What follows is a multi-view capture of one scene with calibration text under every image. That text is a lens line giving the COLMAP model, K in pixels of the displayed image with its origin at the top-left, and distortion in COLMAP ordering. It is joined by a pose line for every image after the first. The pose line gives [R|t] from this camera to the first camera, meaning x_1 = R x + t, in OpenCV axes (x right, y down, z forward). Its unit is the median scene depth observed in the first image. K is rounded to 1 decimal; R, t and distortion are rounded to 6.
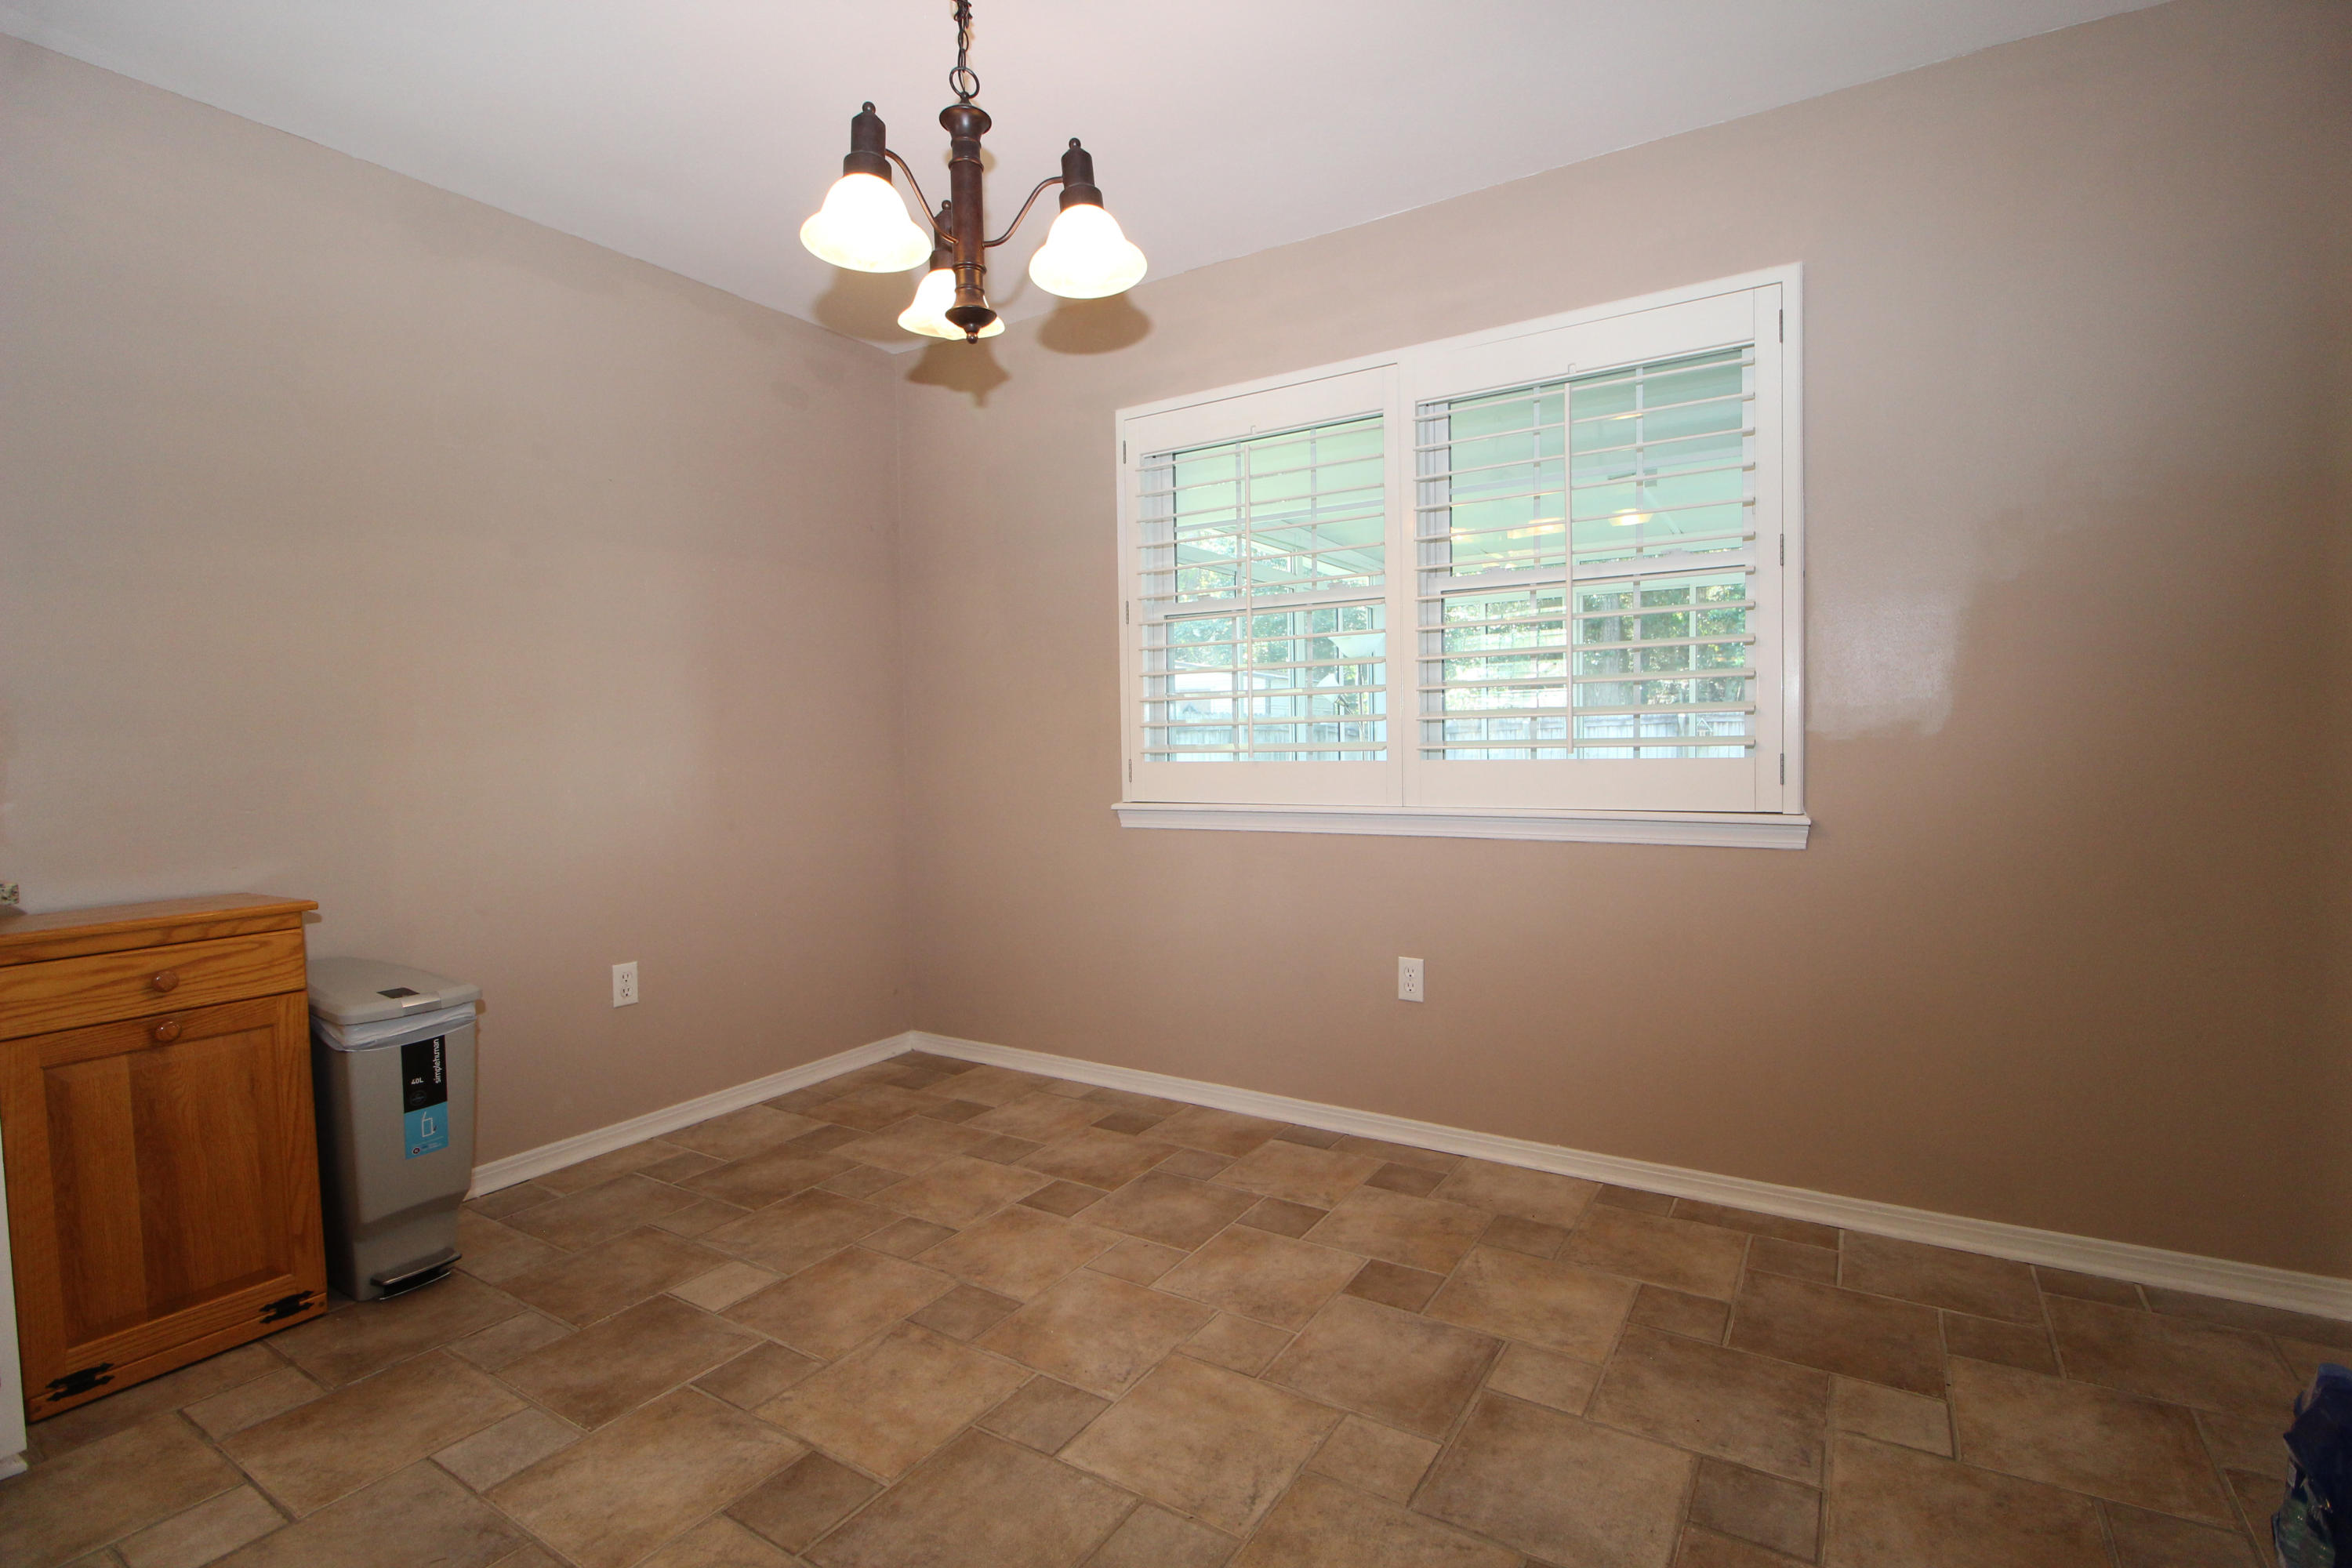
lens RADIAL K [[1131.6, 0, 1191.3], [0, 1131.6, 760.6], [0, 0, 1]] dist [-0.004886, -0.006898]
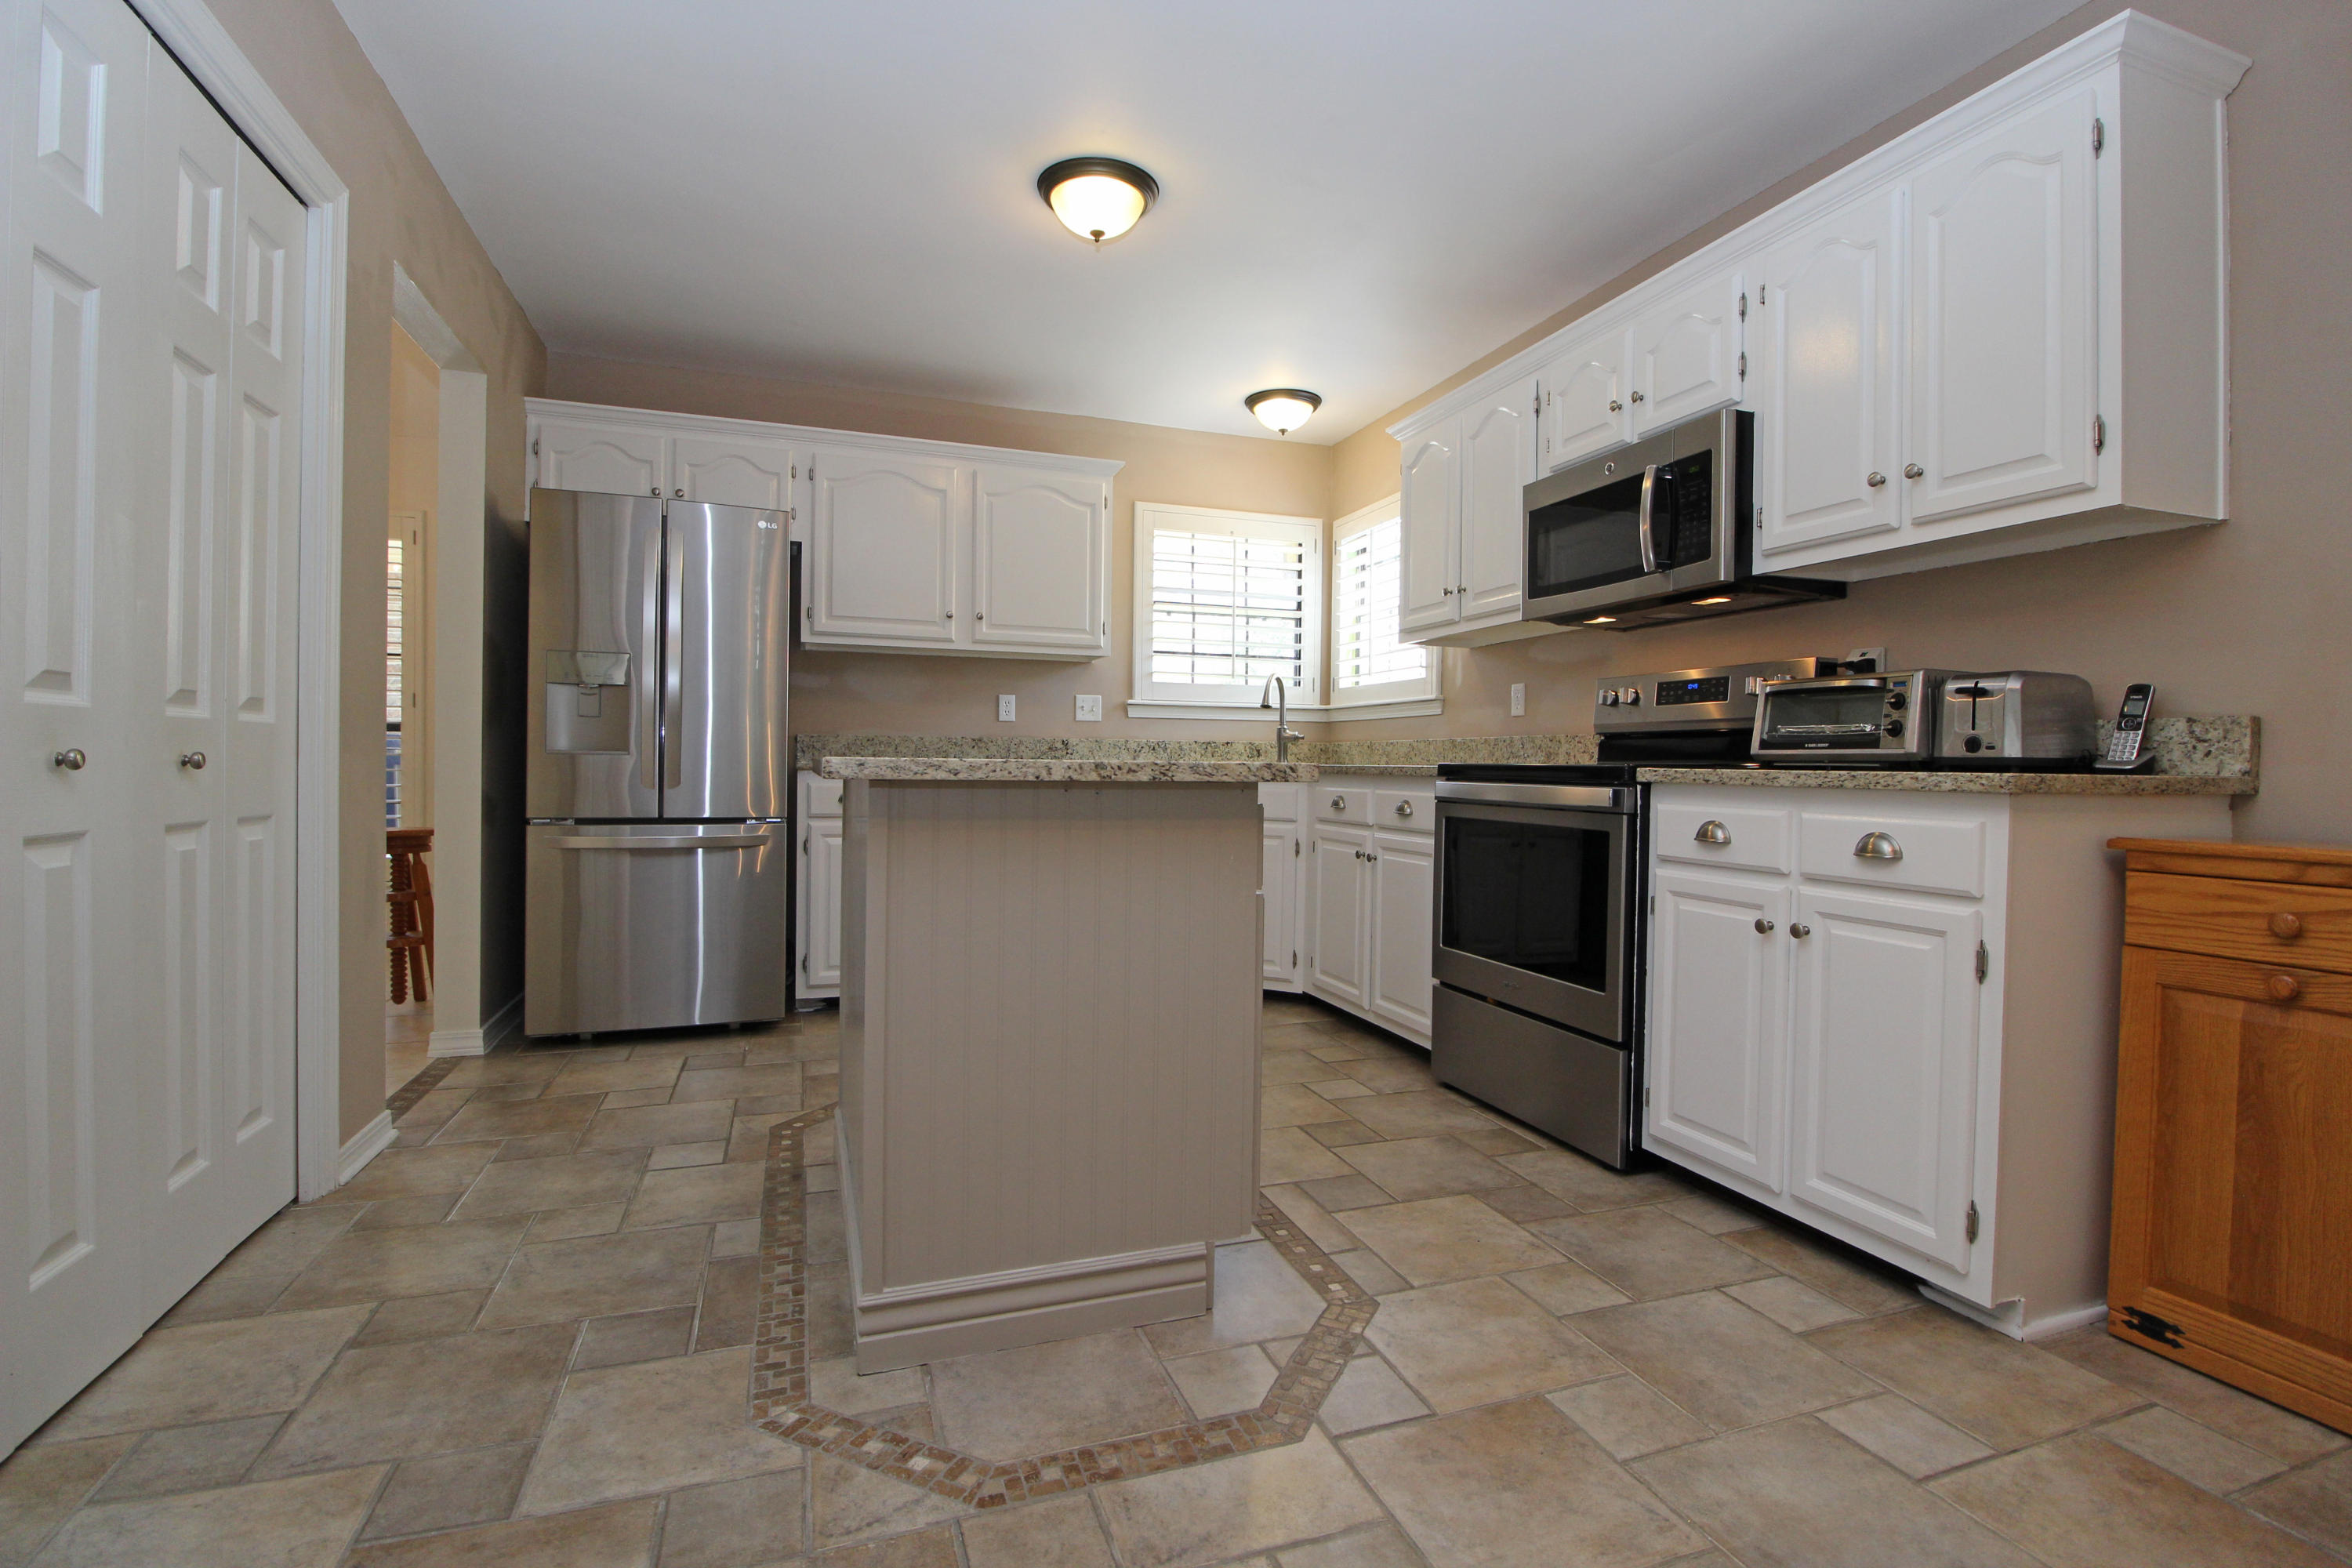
lens RADIAL K [[1131.6, 0, 1224.9], [0, 1131.6, 775.6], [0, 0, 1]] dist [-0.004886, -0.006898]
pose [[-0.625008, 0.019568, -0.780373, 0.208540], [-0.012443, 0.999309, 0.035024, 0.070881], [0.780520, 0.031600, -0.624332, 0.940243]]
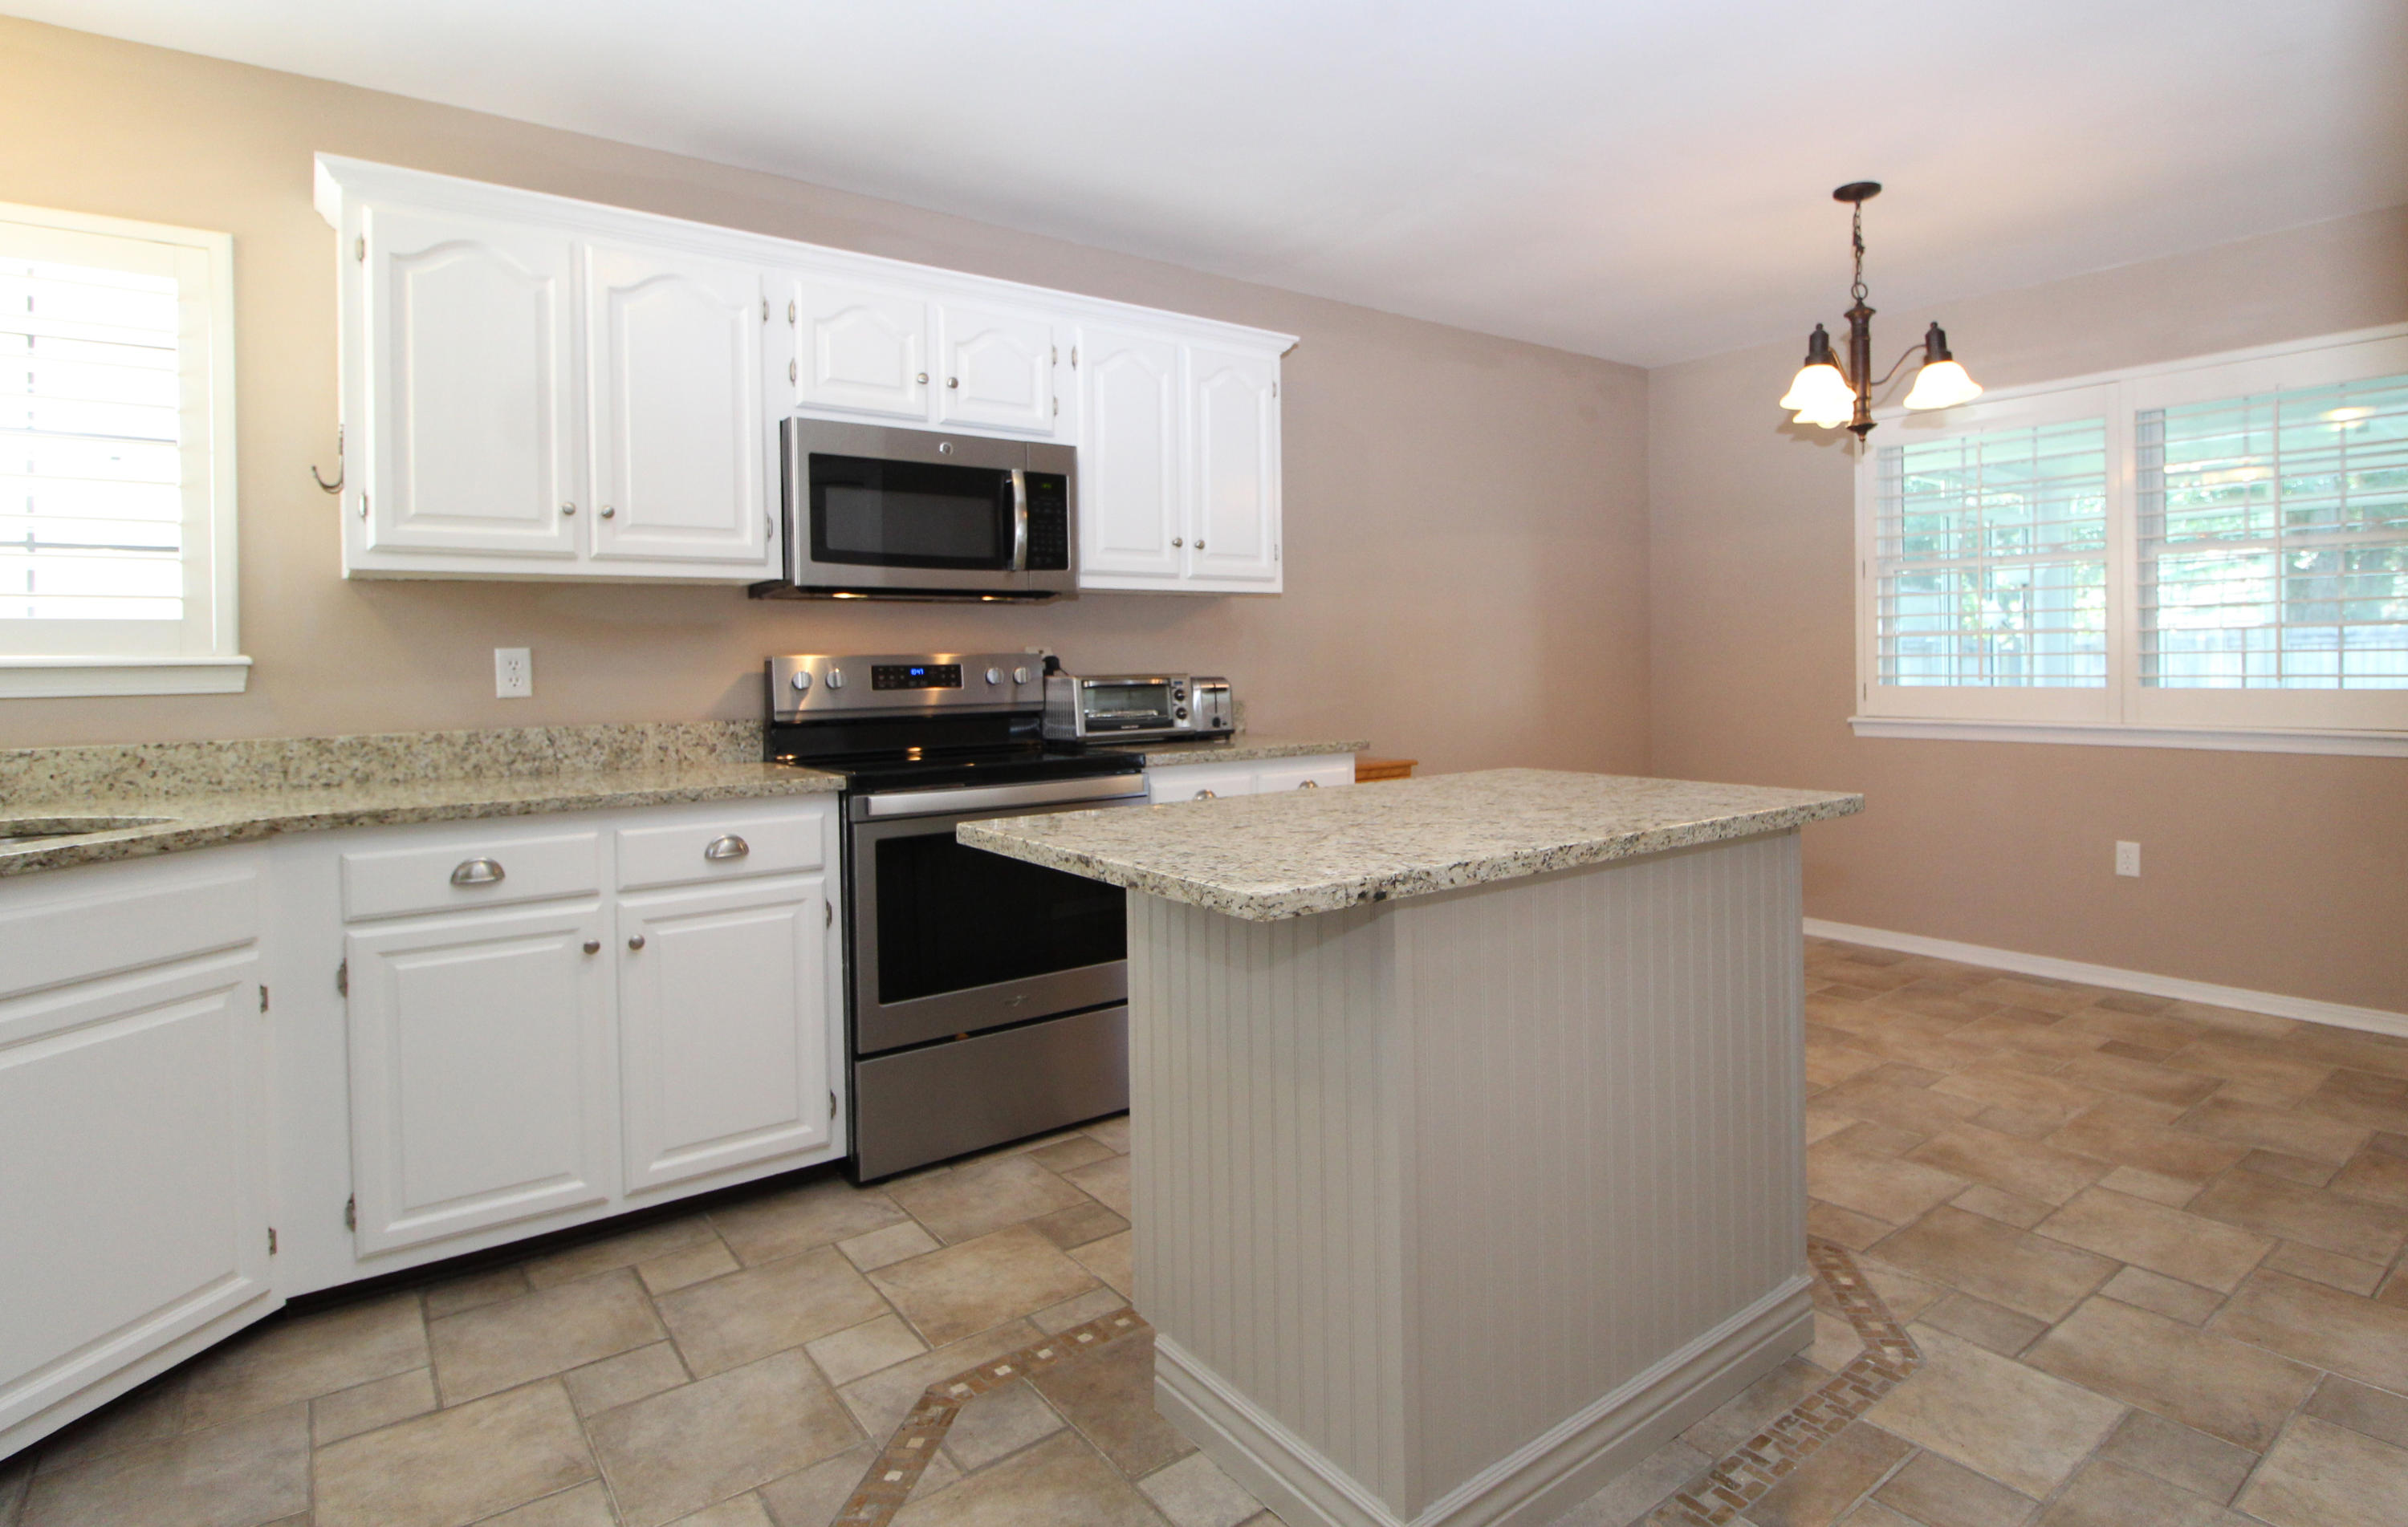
lens RADIAL K [[1229.1, 0, 1277.1], [0, 1229.1, 660.1], [0, 0, 1]] dist [-0.012201, -0.006502]
pose [[0.936719, 0.006129, -0.350030, -0.374195], [-0.010004, 0.999907, -0.009264, -0.014921], [0.349940, 0.012179, 0.936693, -1.043002]]
